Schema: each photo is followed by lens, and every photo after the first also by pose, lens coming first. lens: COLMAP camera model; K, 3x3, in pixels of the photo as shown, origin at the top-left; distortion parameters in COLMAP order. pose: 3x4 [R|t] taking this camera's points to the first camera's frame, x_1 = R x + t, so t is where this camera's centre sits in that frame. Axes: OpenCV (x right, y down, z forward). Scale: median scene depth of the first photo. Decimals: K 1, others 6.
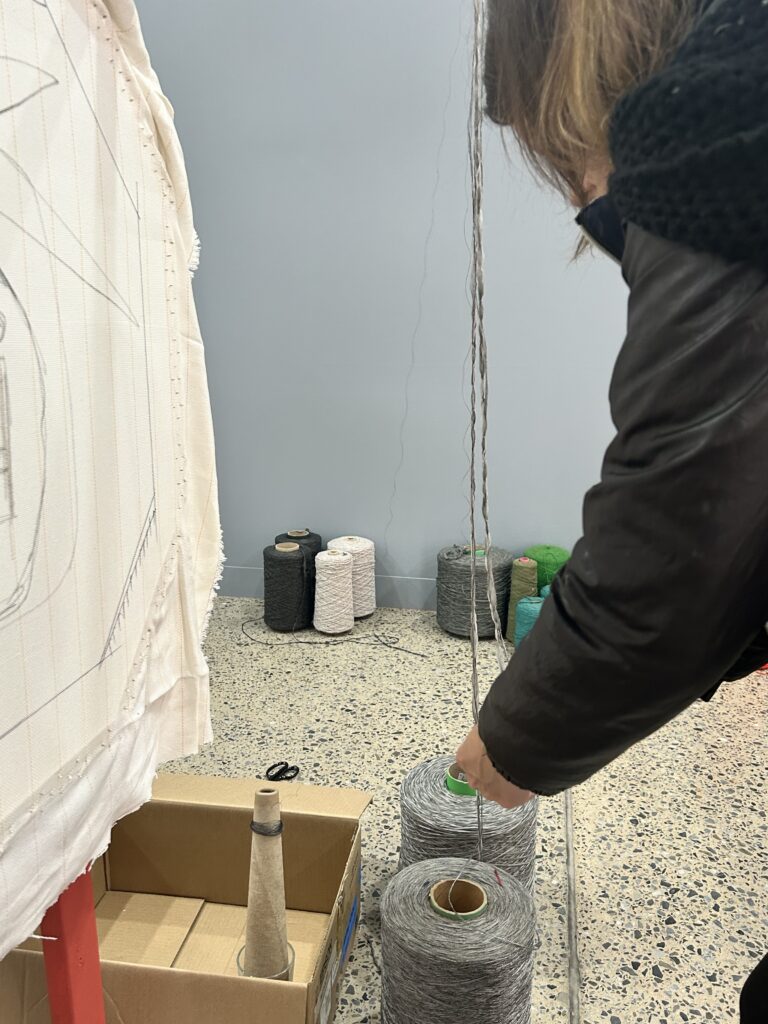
lens RADIAL K [[886.9, 0, 389.7], [0, 886.9, 489.3], [0, 0, 1]] dist [0.018454, -0.007558]
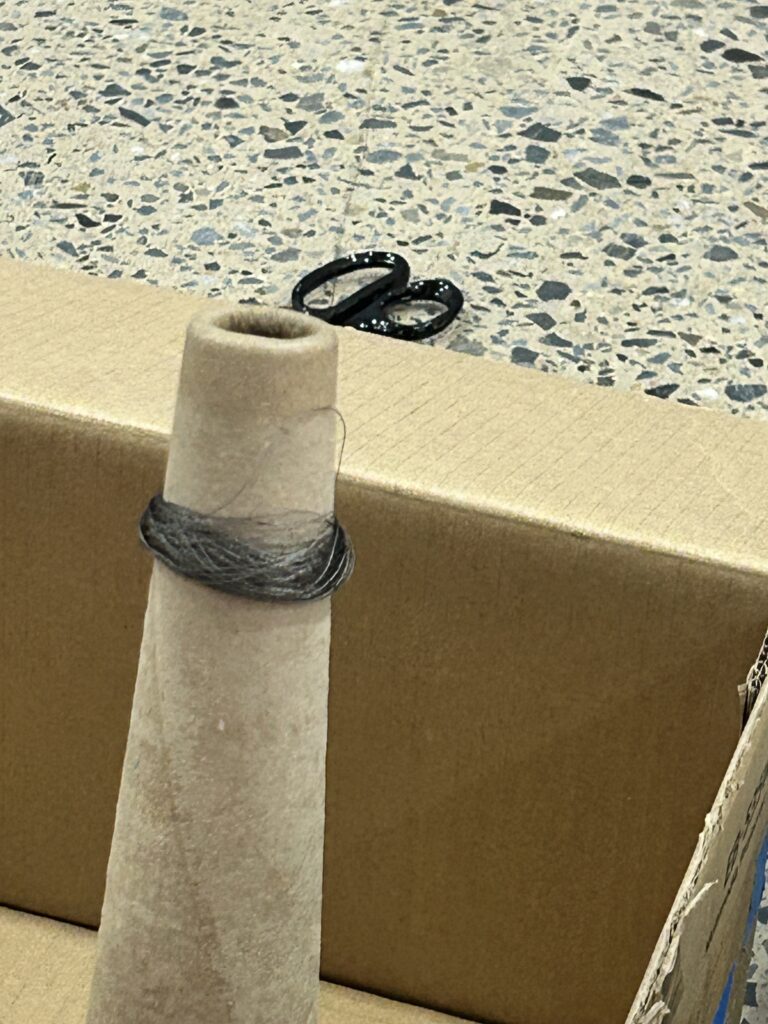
lens RADIAL K [[3456.0, 0, 383.5], [0, 3456.0, 512.0], [0, 0, 1]] dist [0.119175, 0.000000]
pose [[0.985069, 0.134027, -0.108054, -0.031281], [-0.090701, 0.937495, 0.335971, 0.106500], [0.146329, -0.321154, 0.935654, 0.277770]]
